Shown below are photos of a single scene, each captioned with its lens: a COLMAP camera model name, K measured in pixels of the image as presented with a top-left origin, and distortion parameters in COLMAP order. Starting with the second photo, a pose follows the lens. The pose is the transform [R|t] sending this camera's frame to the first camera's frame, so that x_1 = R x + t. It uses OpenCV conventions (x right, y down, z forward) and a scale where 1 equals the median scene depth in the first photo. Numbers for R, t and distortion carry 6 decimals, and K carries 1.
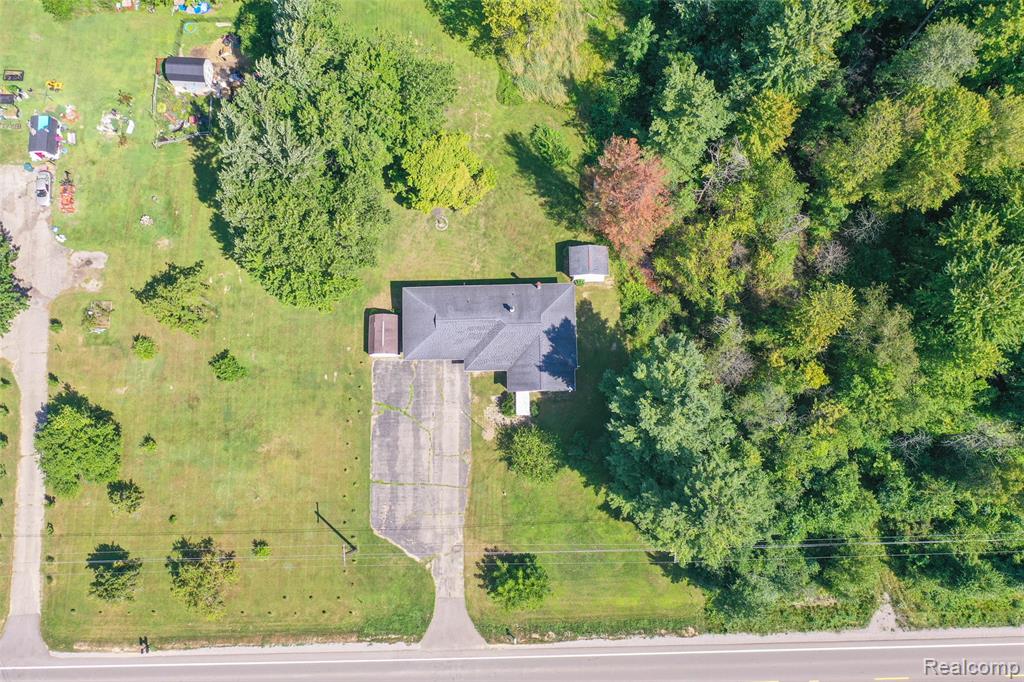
lens RADIAL K [[806.0, 0, 508.7], [0, 806.0, 342.7], [0, 0, 1]] dist [-0.002473, 0.009818]
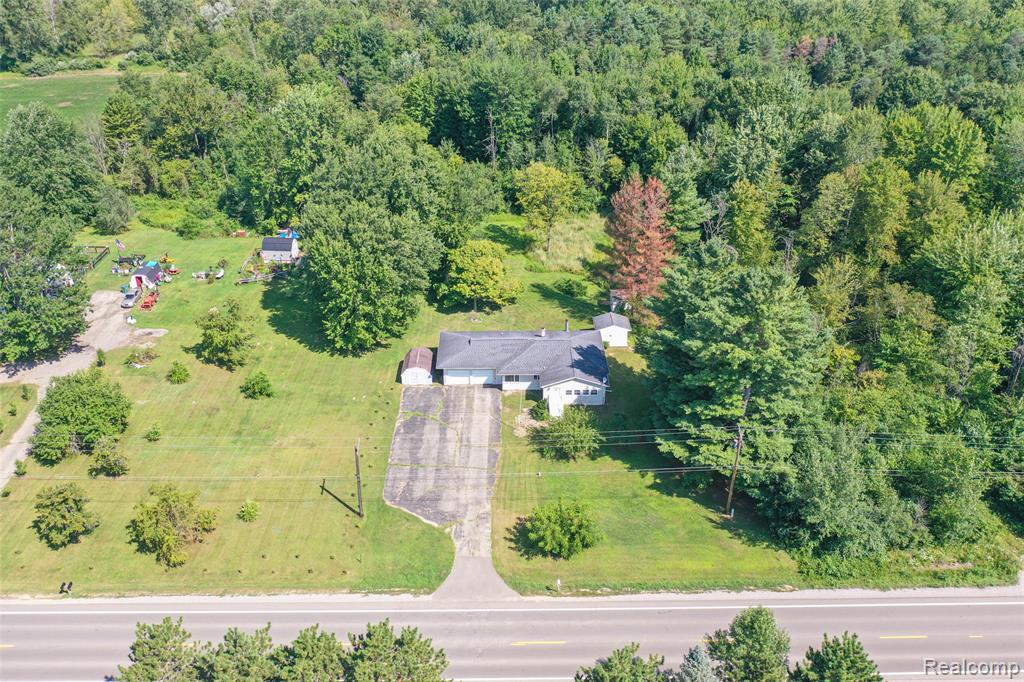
lens RADIAL K [[806.0, 0, 508.7], [0, 806.0, 342.7], [0, 0, 1]] dist [-0.002473, 0.009818]
pose [[0.999941, 0.010396, -0.003176, -0.036955], [-0.009139, 0.645747, -0.763497, 0.766458], [-0.005886, 0.763481, 0.645804, 0.321388]]
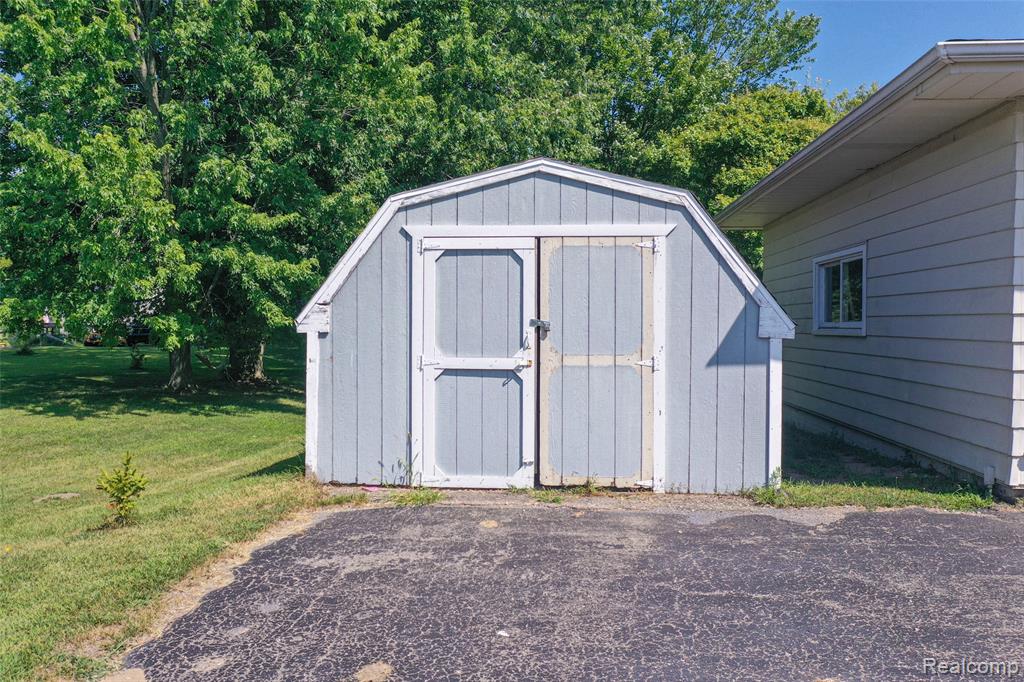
lens RADIAL K [[827.7, 0, 498.0], [0, 827.7, 340.1], [0, 0, 1]] dist [-0.000443, -0.000560]
pose [[0.994300, 0.008109, -0.106309, -0.152459], [-0.106015, 0.181064, -0.977740, 0.080214], [0.011320, 0.983438, 0.180892, 1.002509]]
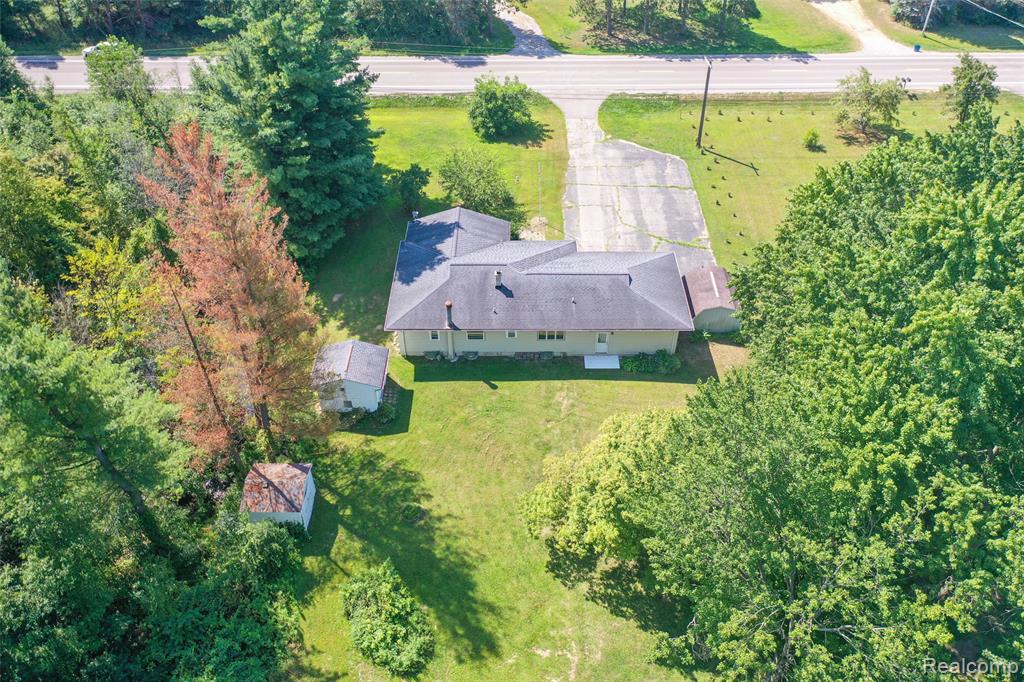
lens RADIAL K [[806.0, 0, 508.7], [0, 806.0, 342.7], [0, 0, 1]] dist [-0.002473, 0.009818]
pose [[-0.999566, -0.010407, 0.027572, -0.020069], [0.028850, -0.536567, 0.843364, -0.550184], [0.006017, 0.843793, 0.536635, 0.716326]]
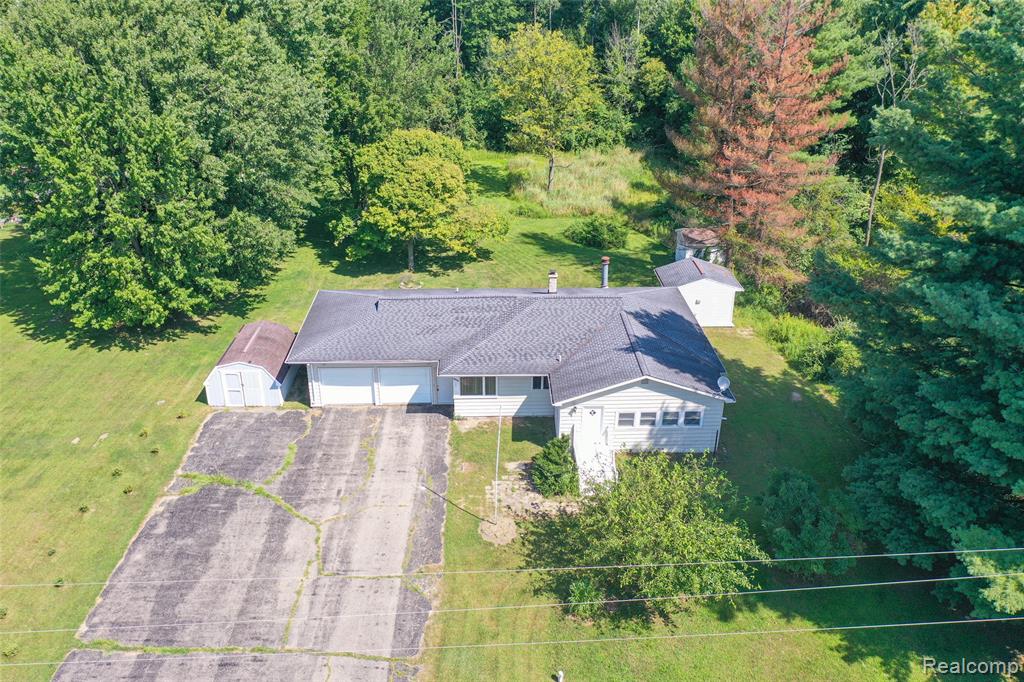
lens RADIAL K [[806.0, 0, 508.7], [0, 806.0, 342.7], [0, 0, 1]] dist [-0.002473, 0.009818]
pose [[0.999874, 0.005703, 0.014790, -0.026369], [0.008658, 0.585089, -0.810923, 0.338260], [-0.013278, 0.810949, 0.584966, 0.753336]]
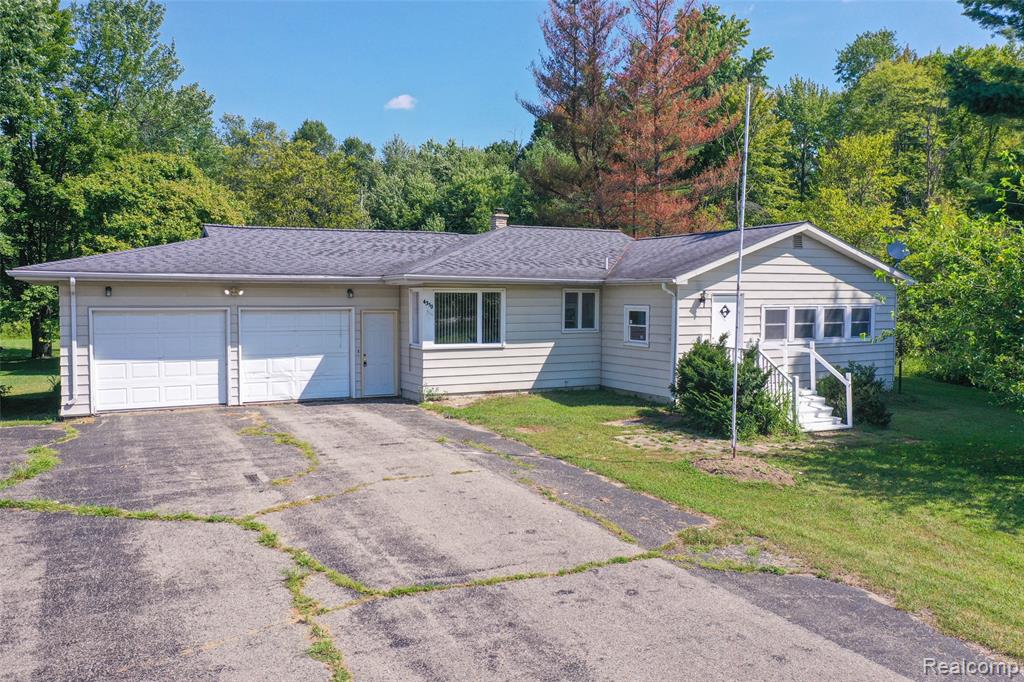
lens RADIAL K [[809.9, 0, 508.9], [0, 809.9, 339.7], [0, 0, 1]] dist [-0.002170, 0.003184]
pose [[0.893162, -0.012030, 0.449574, -0.114197], [0.441847, 0.209868, -0.872196, 0.203847], [-0.083858, 0.977656, 0.192761, 0.968643]]
